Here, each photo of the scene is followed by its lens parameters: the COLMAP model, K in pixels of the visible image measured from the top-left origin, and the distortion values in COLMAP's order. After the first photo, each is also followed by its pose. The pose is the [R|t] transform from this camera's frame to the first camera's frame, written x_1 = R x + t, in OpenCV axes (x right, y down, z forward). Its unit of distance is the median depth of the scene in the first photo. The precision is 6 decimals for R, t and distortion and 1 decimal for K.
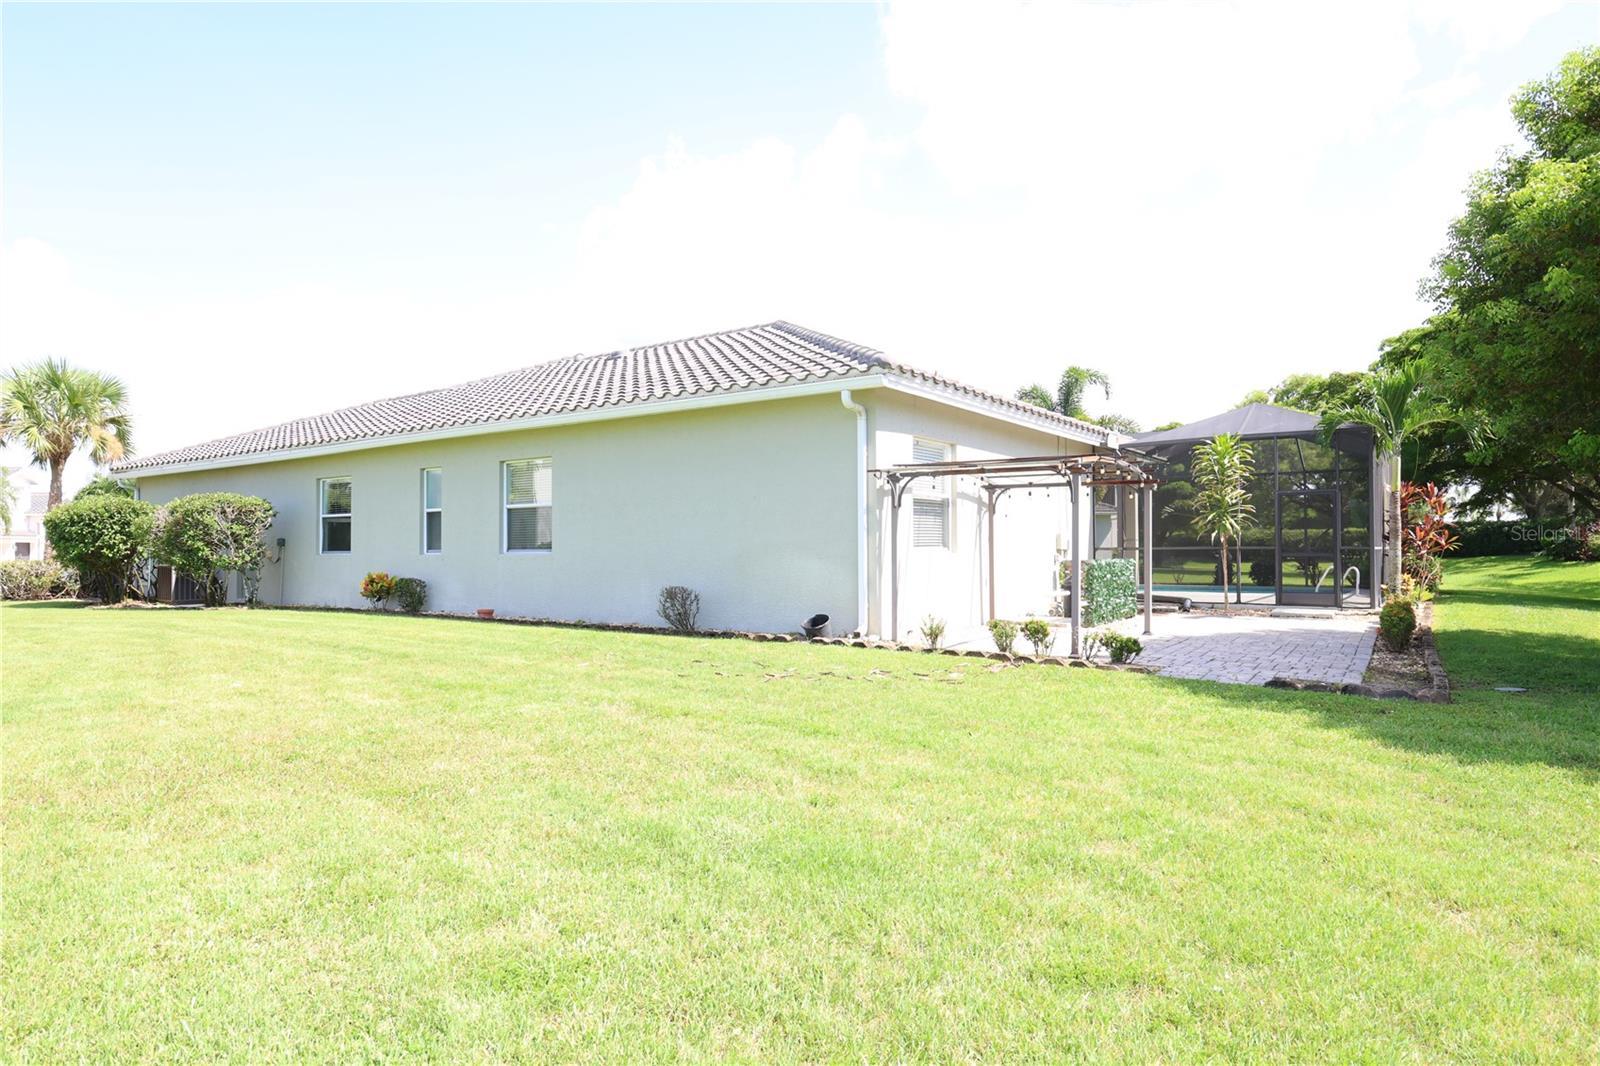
lens RADIAL K [[945.1, 0, 800.0], [0, 945.1, 534.5], [0, 0, 1]] dist [-0.003586, -0.001247]
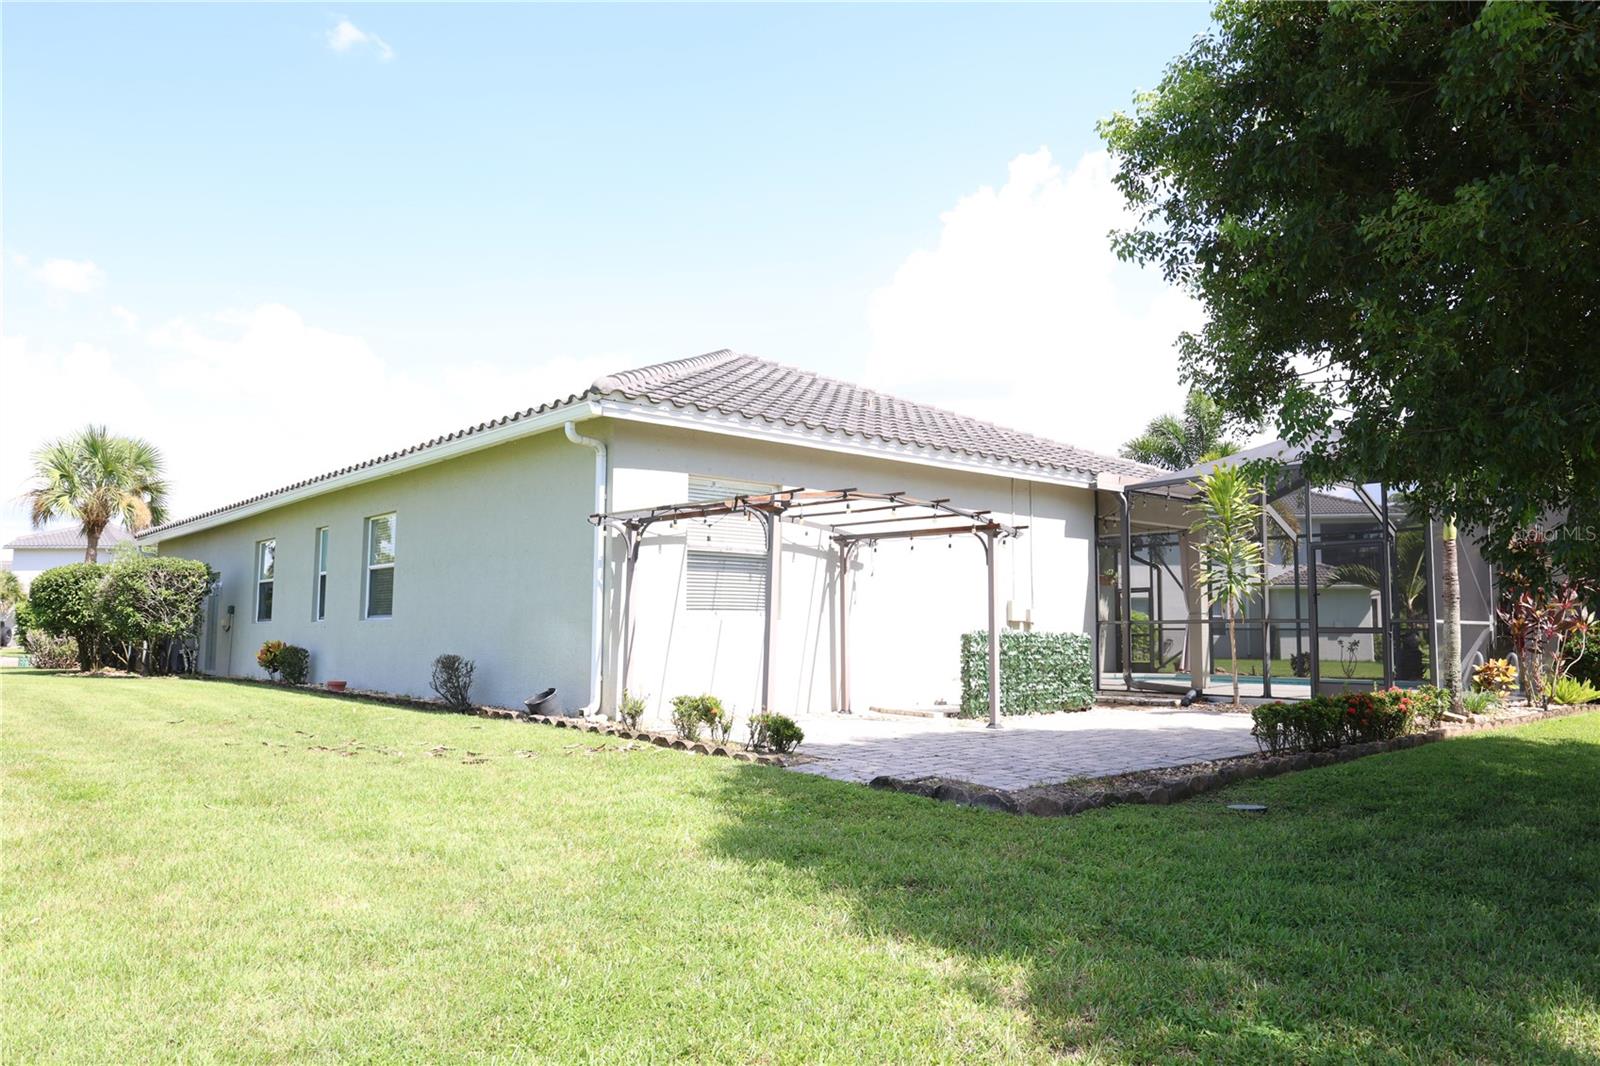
lens RADIAL K [[1134.8, 0, 799.6], [0, 1134.8, 532.1], [0, 0, 1]] dist [0.002690, -0.000791]
pose [[0.967648, -0.011781, -0.252028, 0.354160], [-0.007404, 0.997153, -0.075041, 0.014736], [0.252195, 0.074479, 0.964806, 0.053962]]
